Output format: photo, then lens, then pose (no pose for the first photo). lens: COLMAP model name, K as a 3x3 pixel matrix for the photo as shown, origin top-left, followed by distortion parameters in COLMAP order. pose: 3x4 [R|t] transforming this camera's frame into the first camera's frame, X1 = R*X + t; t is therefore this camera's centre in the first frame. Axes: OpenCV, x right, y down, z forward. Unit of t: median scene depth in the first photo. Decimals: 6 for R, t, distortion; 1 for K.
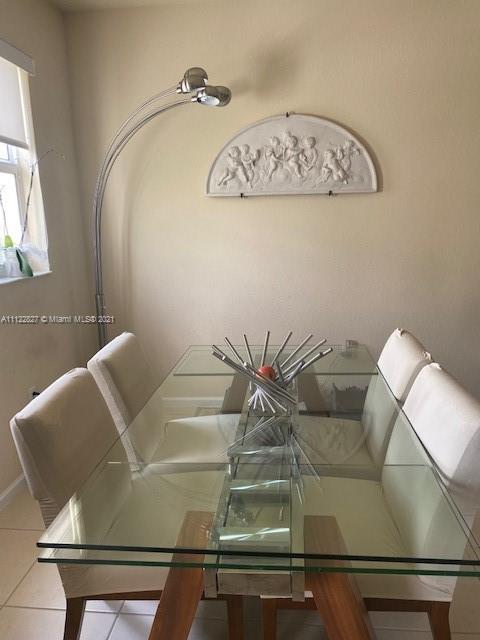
lens RADIAL K [[497.1, 0, 240.0], [0, 497.1, 320.0], [0, 0, 1]] dist [0.026884, 0.001044]
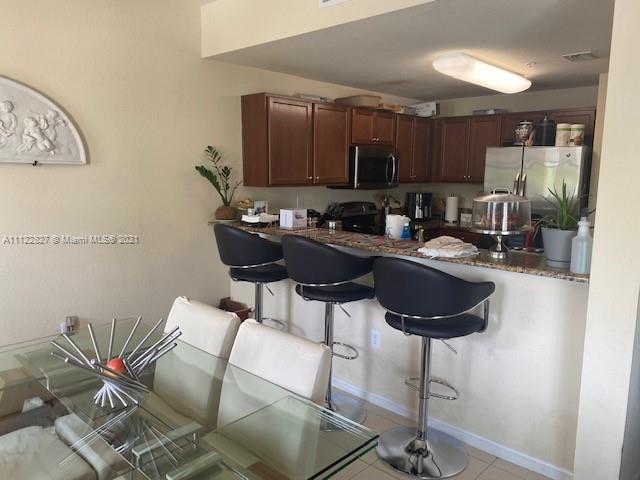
lens RADIAL K [[497.1, 0, 320.0], [0, 497.1, 240.0], [0, 0, 1]] dist [0.026884, 0.001044]
pose [[0.613825, -0.076257, 0.785750, -0.241616], [0.127445, 0.991840, -0.003302, -0.043025], [-0.779087, 0.102167, 0.618535, 0.026856]]
